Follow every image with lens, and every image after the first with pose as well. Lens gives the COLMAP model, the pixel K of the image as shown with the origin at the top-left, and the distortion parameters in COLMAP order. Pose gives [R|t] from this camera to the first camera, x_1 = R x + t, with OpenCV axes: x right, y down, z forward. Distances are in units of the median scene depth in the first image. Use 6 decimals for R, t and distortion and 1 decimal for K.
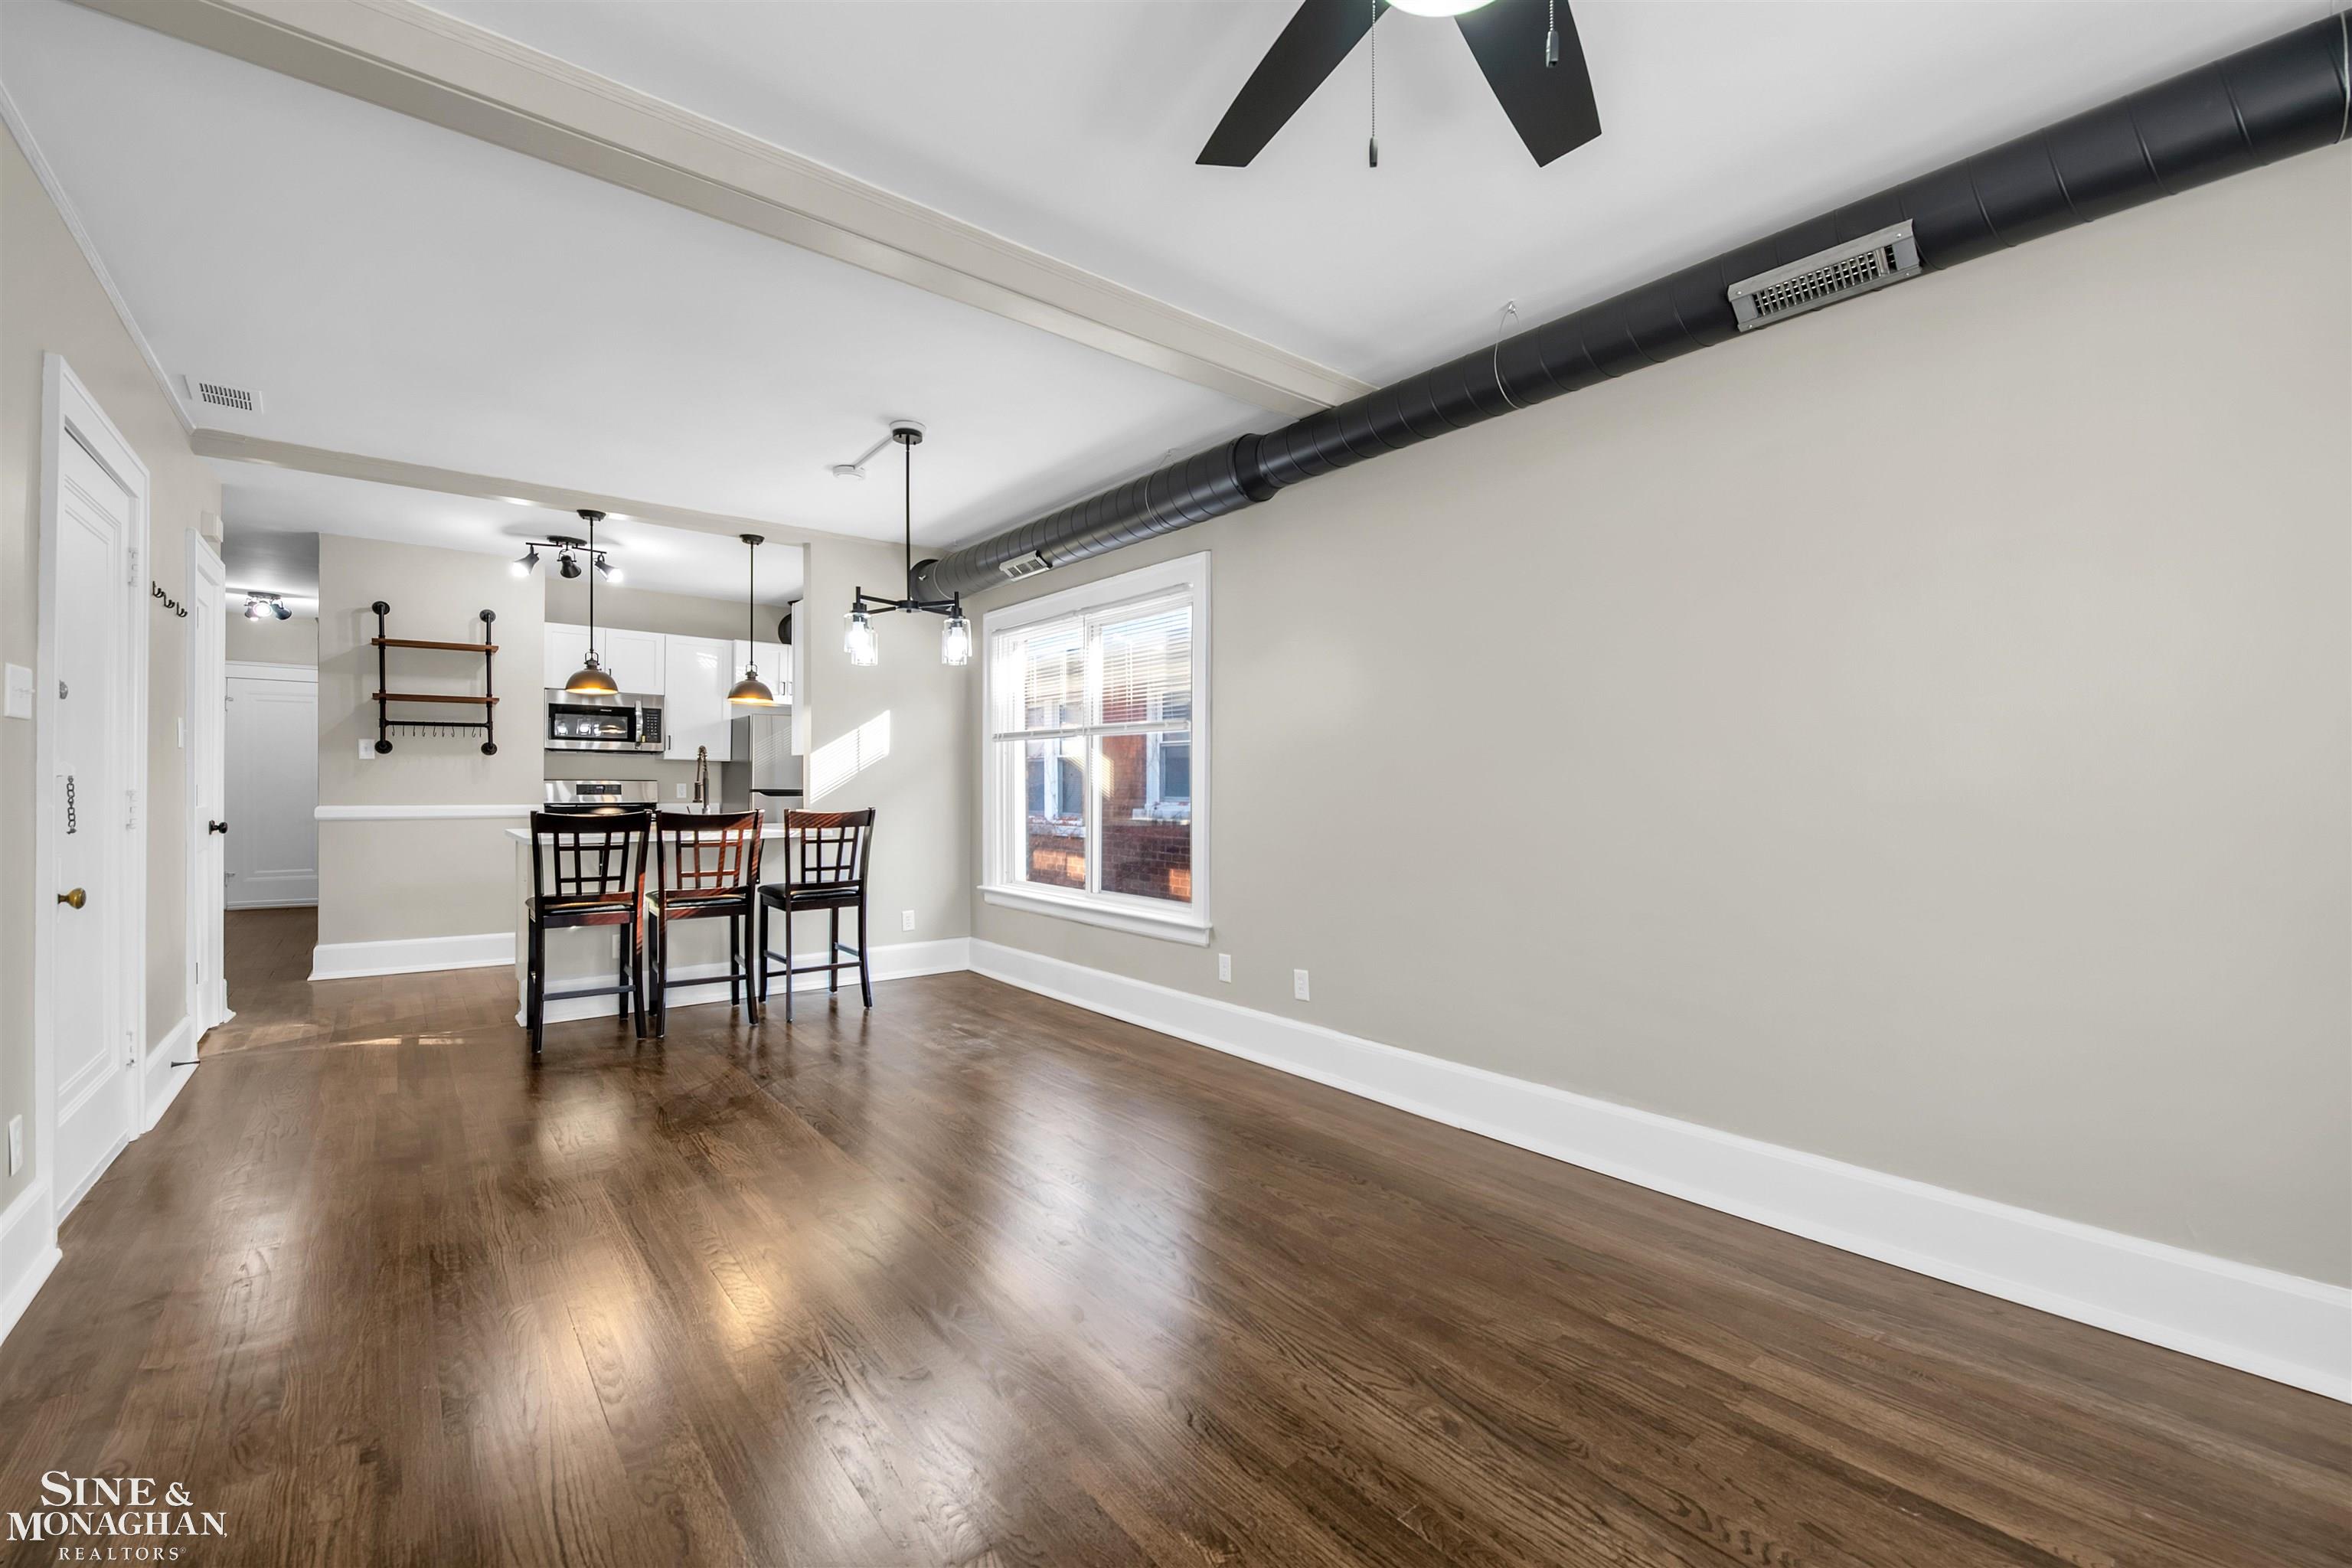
lens RADIAL K [[959.0, 0, 1134.1], [0, 959.0, 797.5], [0, 0, 1]] dist [-0.008142, -0.000822]
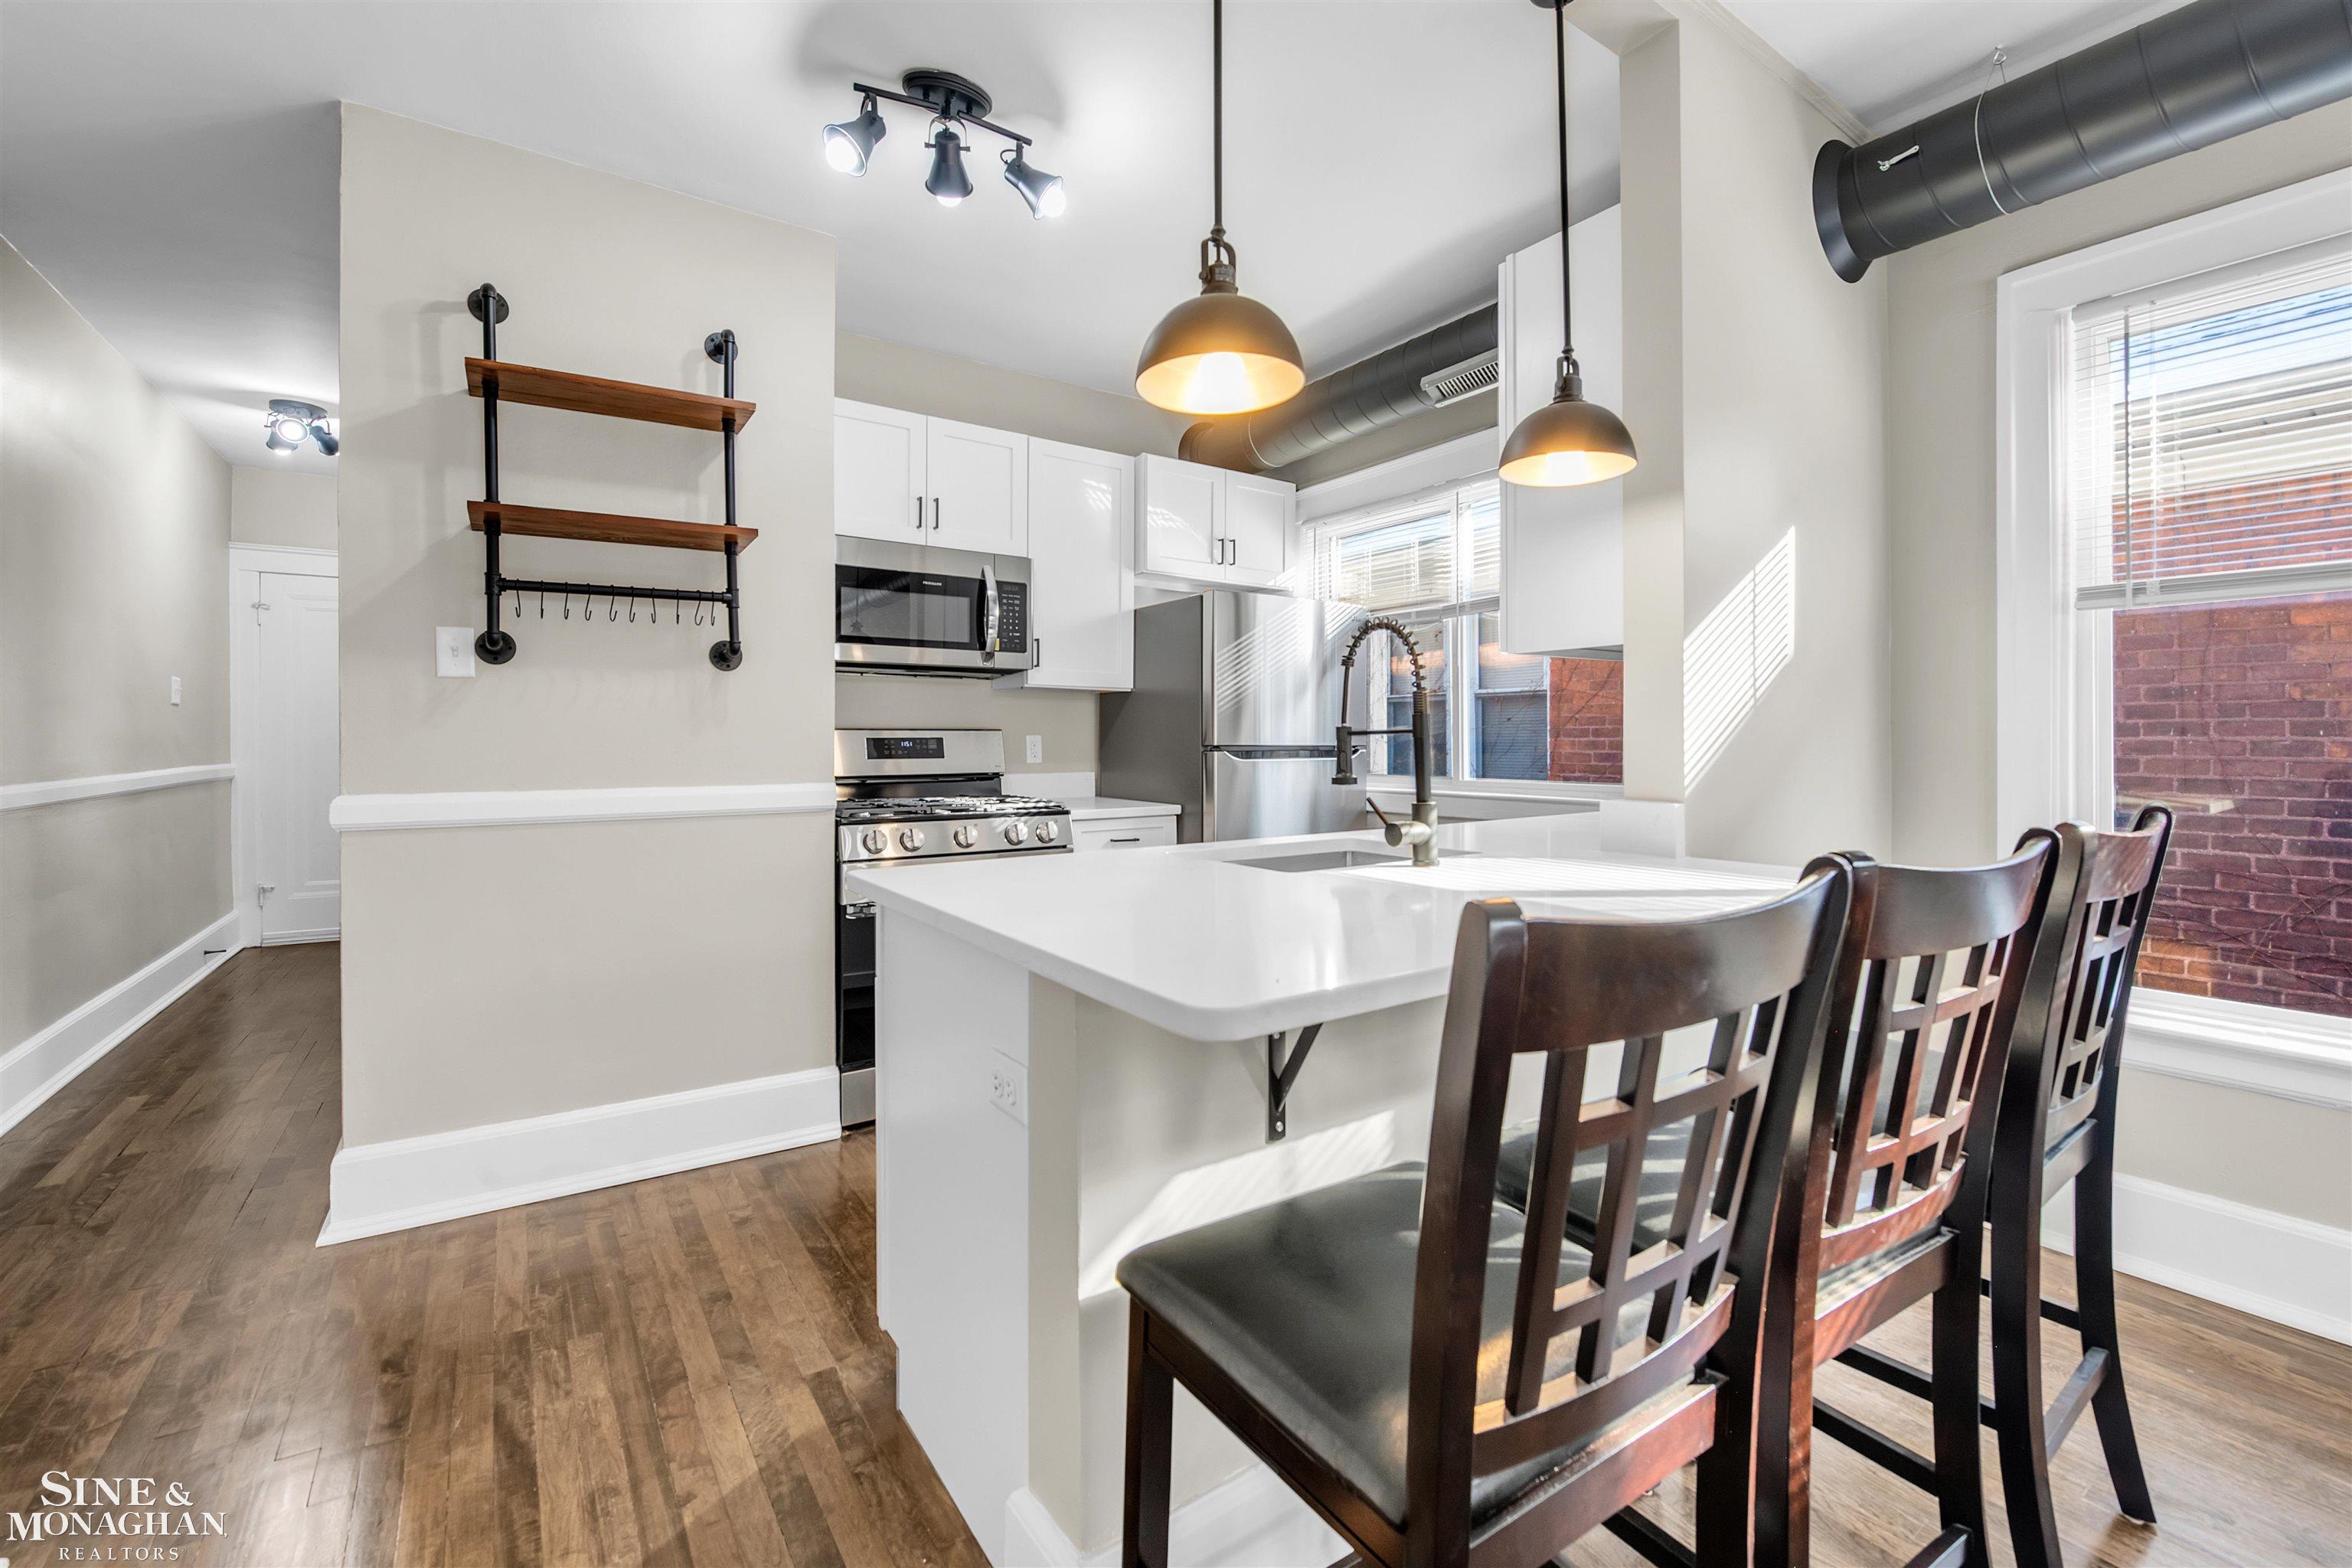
lens RADIAL K [[986.6, 0, 1149.6], [0, 986.6, 749.3], [0, 0, 1]] dist [-0.012584, -0.000535]
pose [[0.996468, -0.010535, -0.083307, -0.457939], [0.010179, 0.999937, -0.004706, -0.004800], [0.083351, 0.003842, 0.996513, 0.585560]]
